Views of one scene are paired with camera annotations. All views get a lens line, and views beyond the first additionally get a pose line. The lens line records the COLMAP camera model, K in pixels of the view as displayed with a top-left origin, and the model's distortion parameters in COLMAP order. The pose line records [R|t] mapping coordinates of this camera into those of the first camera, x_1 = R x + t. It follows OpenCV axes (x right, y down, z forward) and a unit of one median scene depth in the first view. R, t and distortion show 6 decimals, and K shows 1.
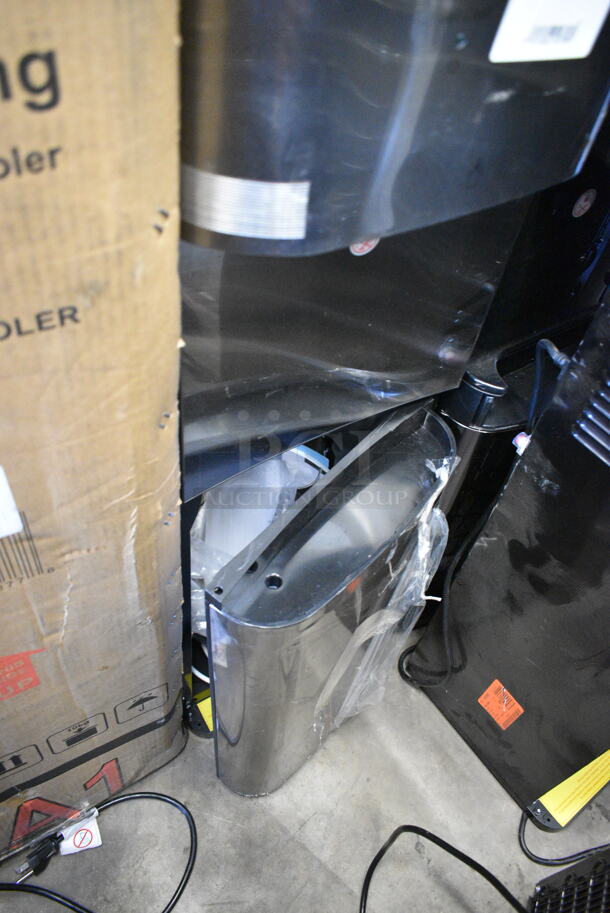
lens RADIAL K [[699.4, 0, 302.4], [0, 699.4, 452.5], [0, 0, 1]] dist [-0.015447, 0.006946]
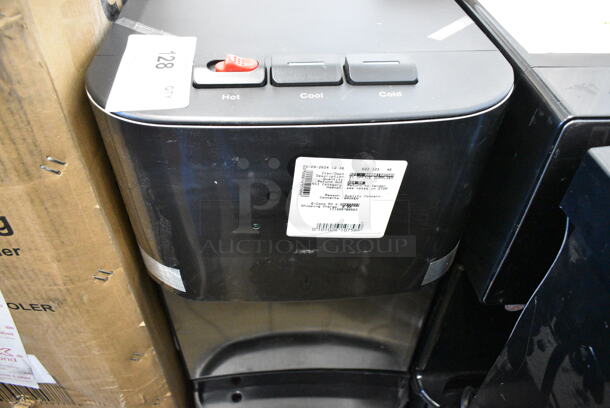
lens RADIAL K [[465.7, 0, 305.0], [0, 465.7, 204.0], [0, 0, 1]] dist [-0.010244, 0.003031]
pose [[0.861148, 0.275478, -0.427242, 0.495885], [-0.345921, 0.933401, -0.095397, -0.394976], [0.372509, 0.229943, 0.899090, 0.041499]]
